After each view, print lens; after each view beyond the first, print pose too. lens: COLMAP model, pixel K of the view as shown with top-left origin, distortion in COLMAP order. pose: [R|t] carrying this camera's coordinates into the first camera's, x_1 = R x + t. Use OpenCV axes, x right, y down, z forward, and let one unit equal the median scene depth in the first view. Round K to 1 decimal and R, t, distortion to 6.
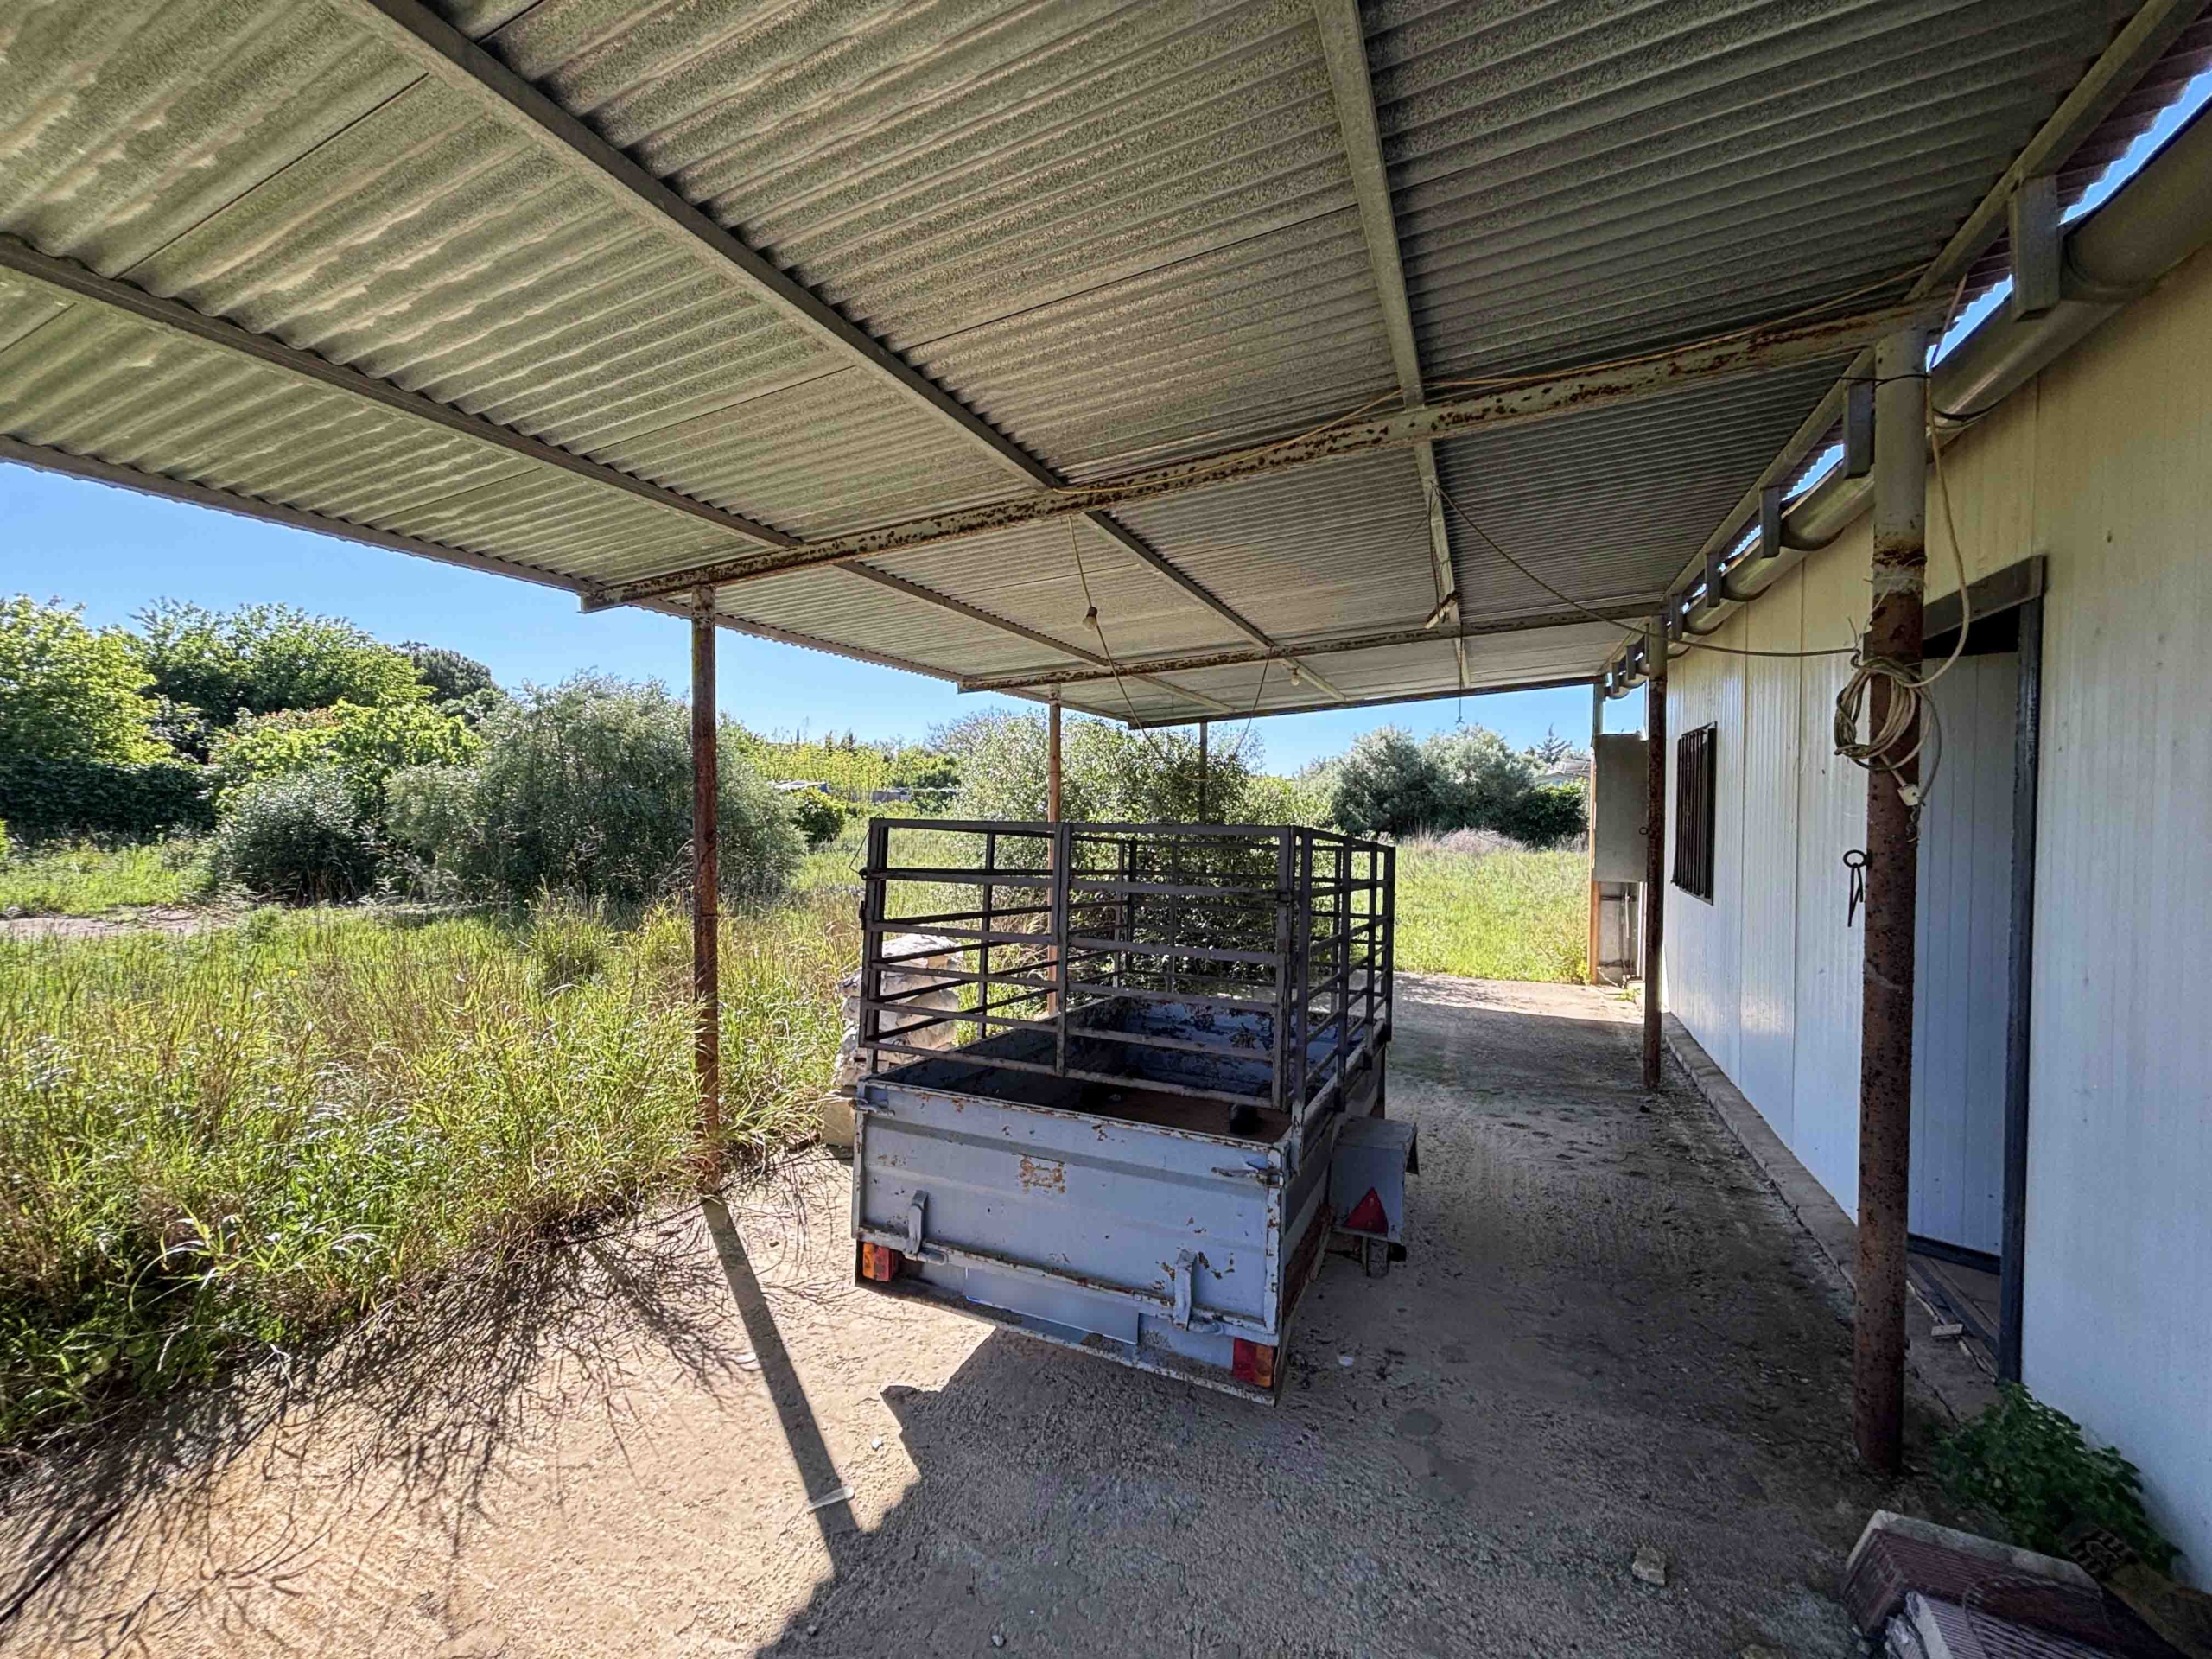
lens RADIAL K [[888.8, 0, 1103.9], [0, 888.8, 824.4], [0, 0, 1]] dist [0.004034, -0.000419]
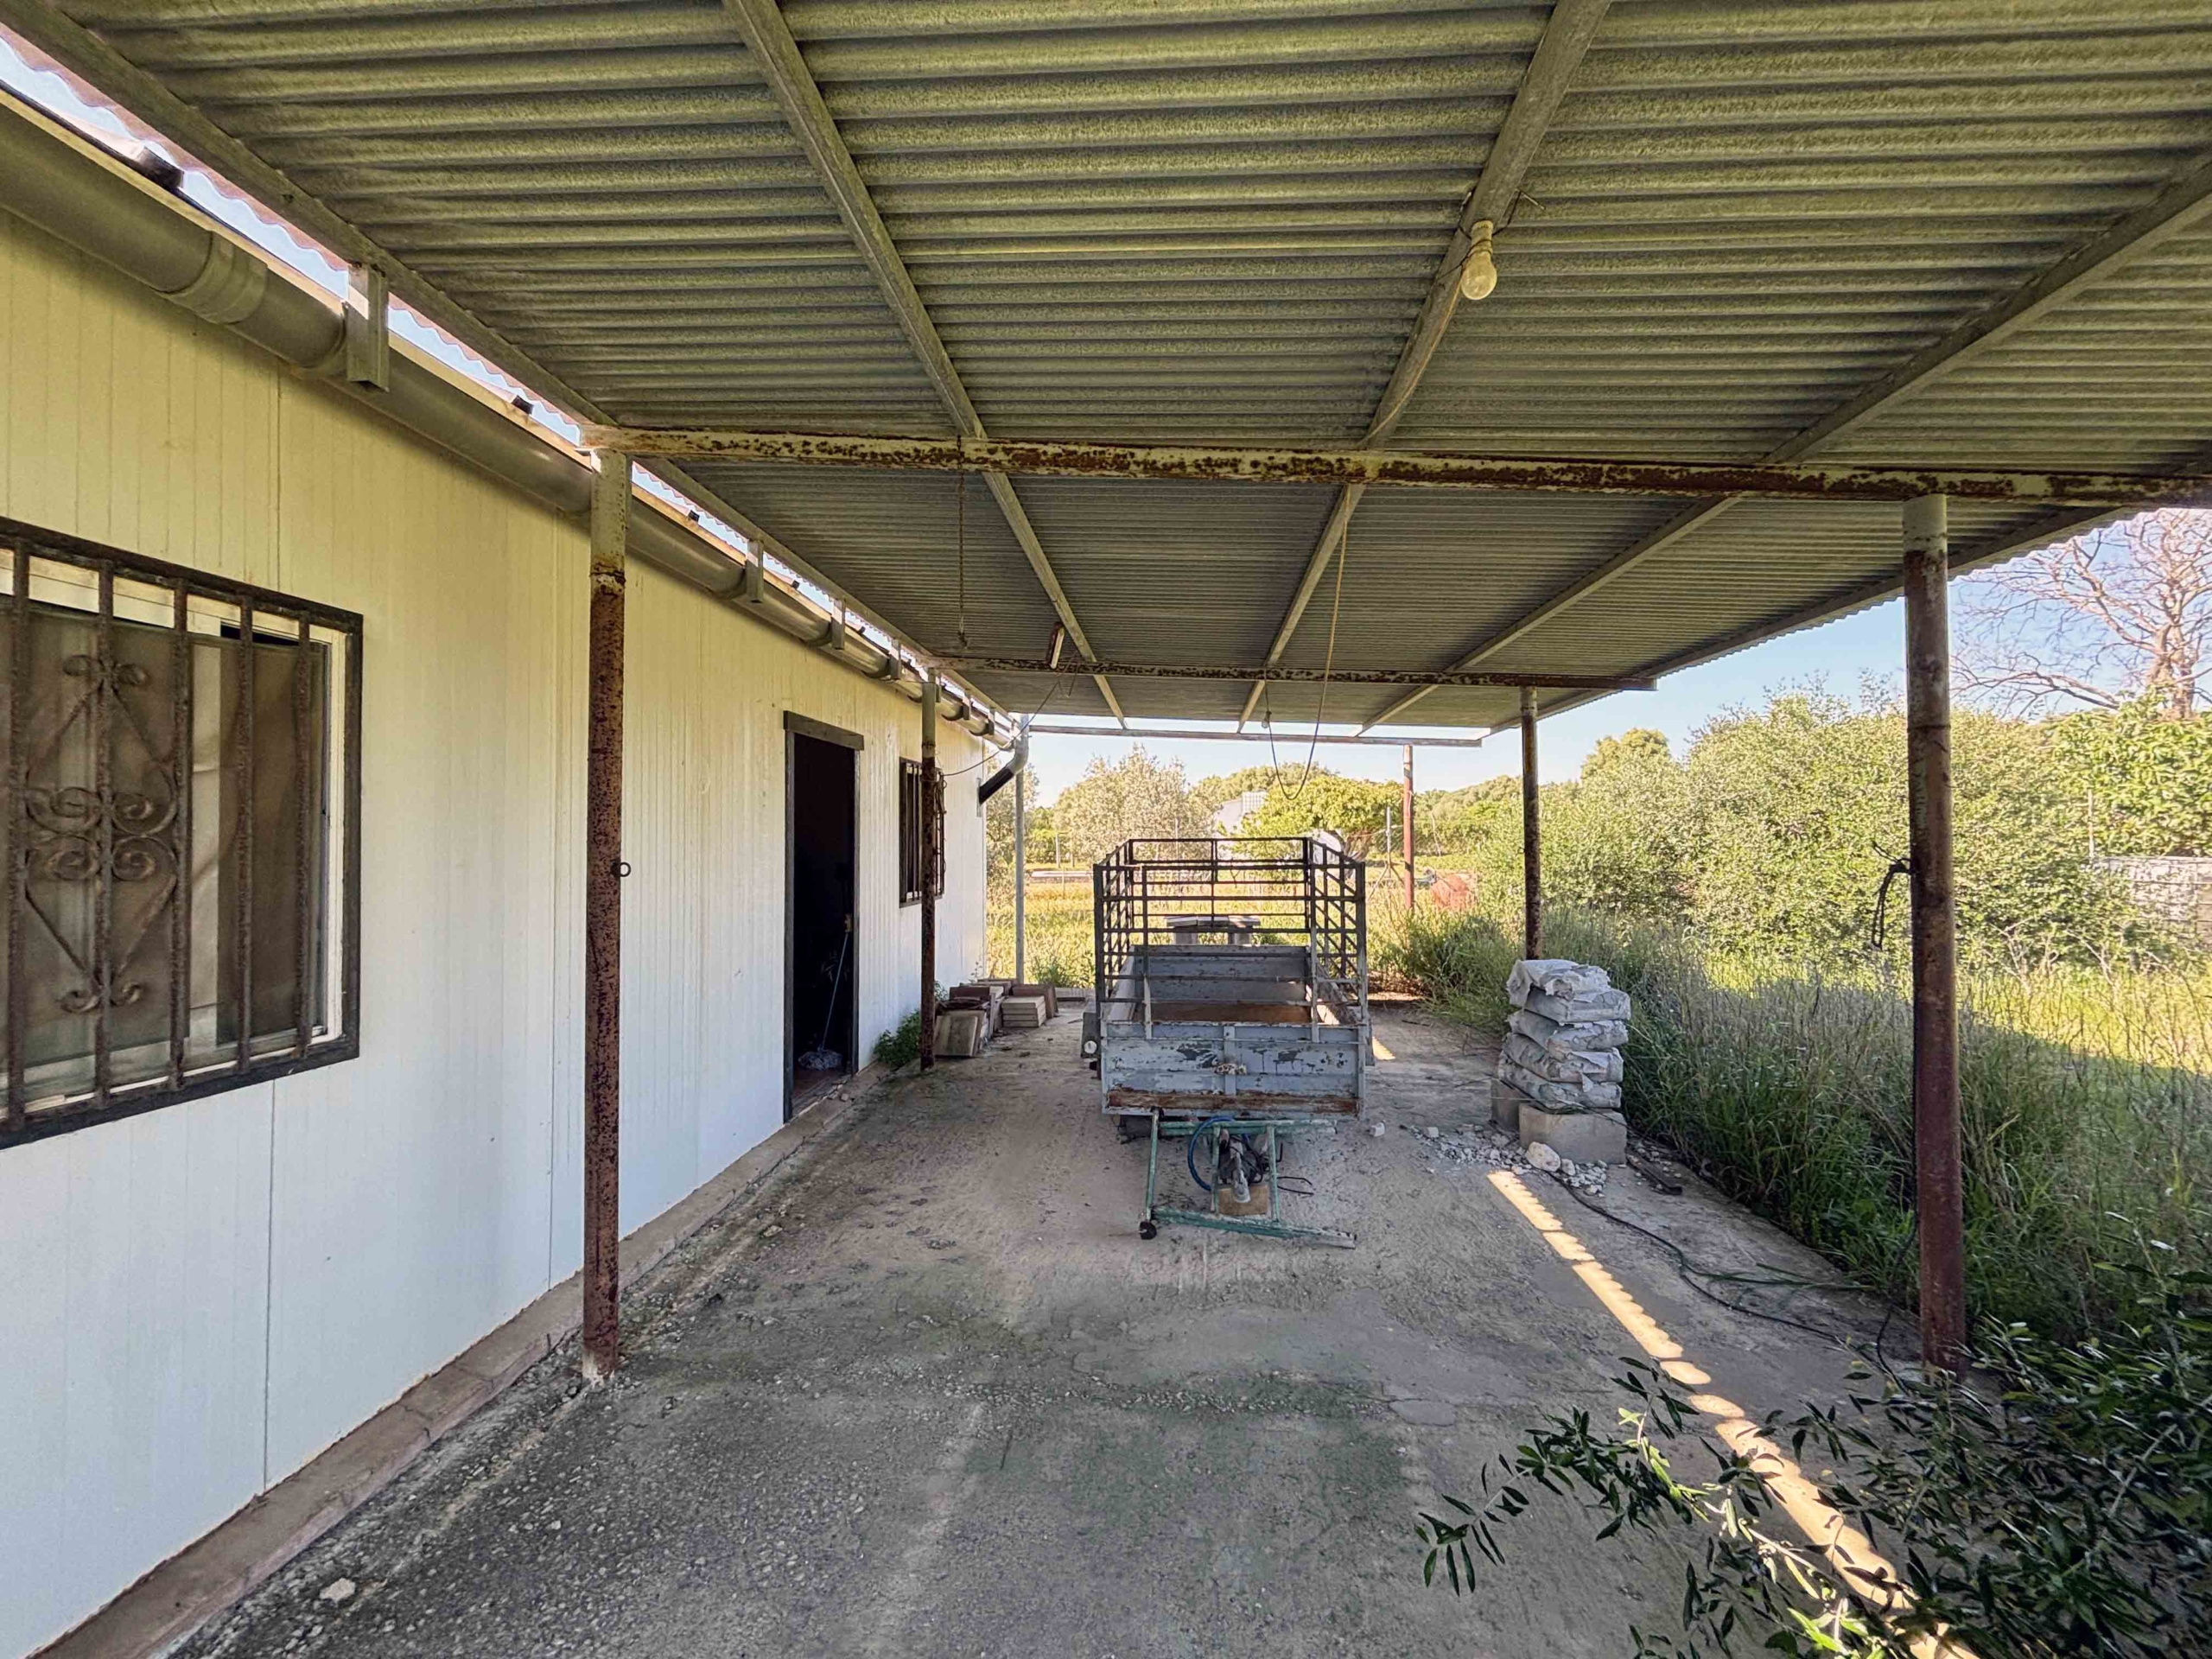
lens RADIAL K [[888.8, 0, 1097.8], [0, 888.8, 824.0], [0, 0, 1]] dist [0.004034, -0.000419]
pose [[-0.951000, -0.001560, -0.309188, 0.569623], [-0.000576, 0.999994, -0.003272, -0.015573], [0.309191, -0.002933, -0.950995, 1.758033]]
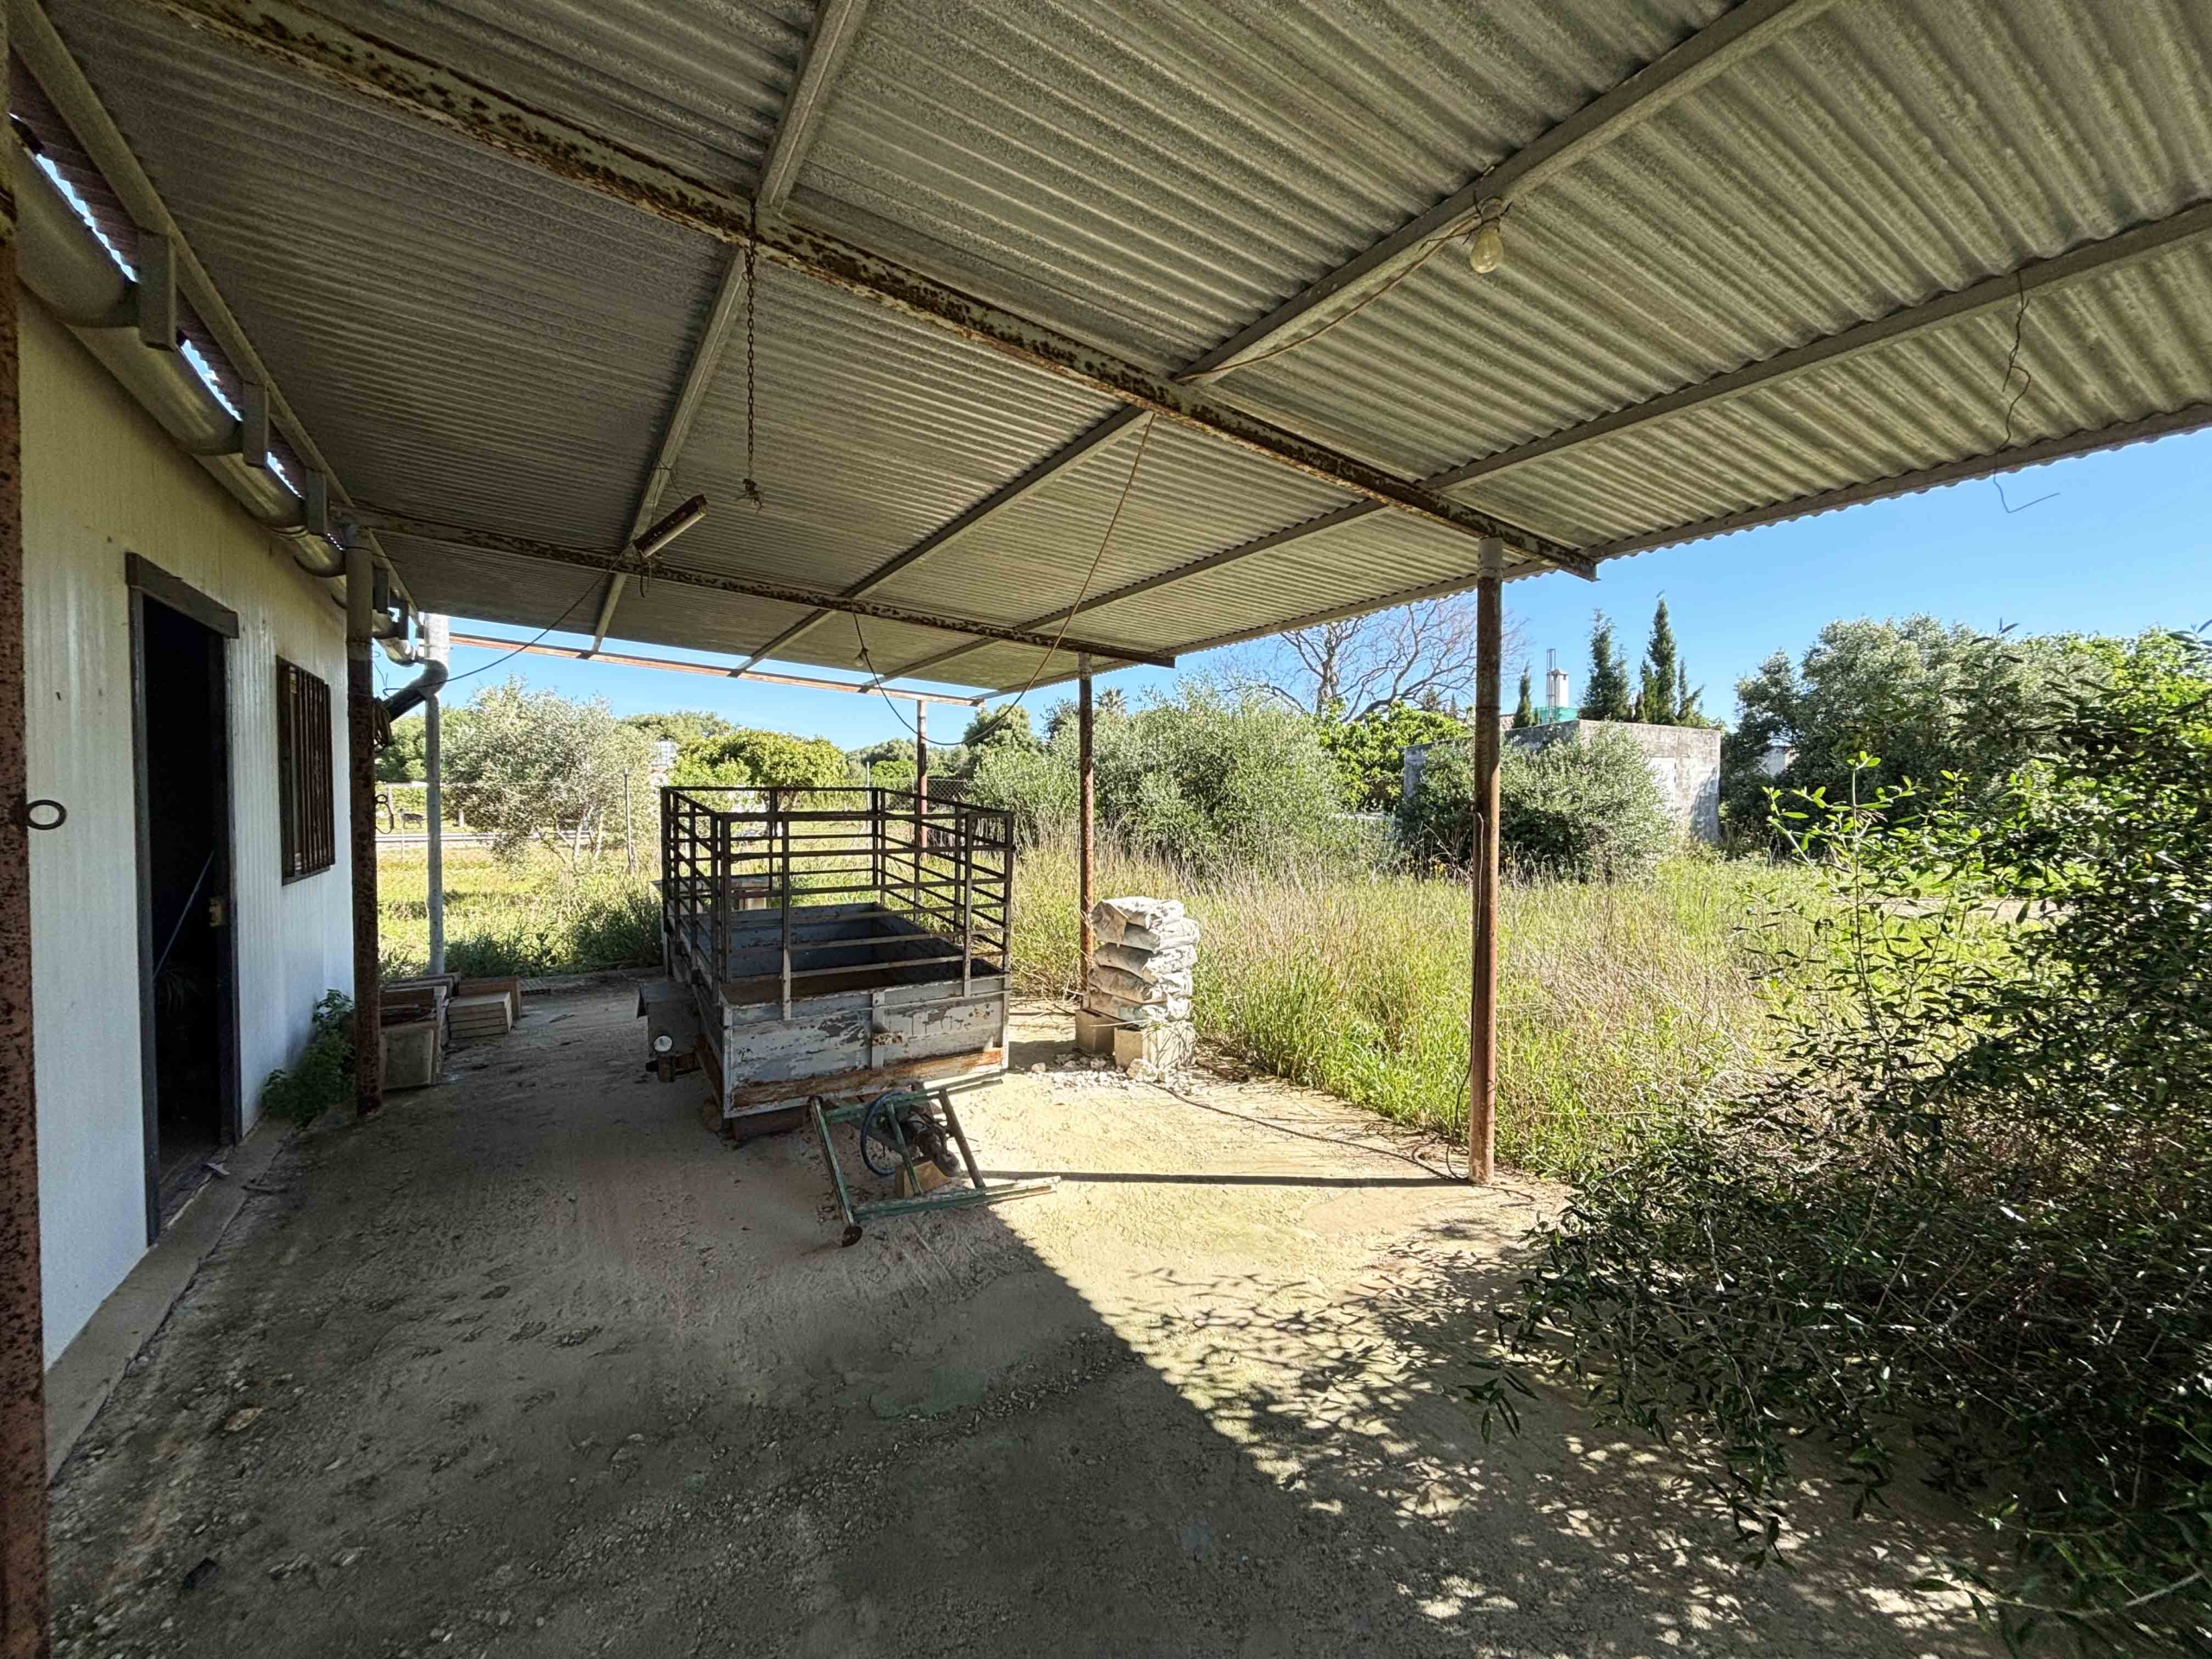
lens RADIAL K [[888.8, 0, 1098.8], [0, 888.8, 824.7], [0, 0, 1]] dist [0.004034, -0.000419]
pose [[-0.562502, 0.020554, -0.826540, 0.726739], [-0.018584, 0.999124, 0.037493, -0.001679], [0.826587, 0.036450, -0.561627, 1.557083]]
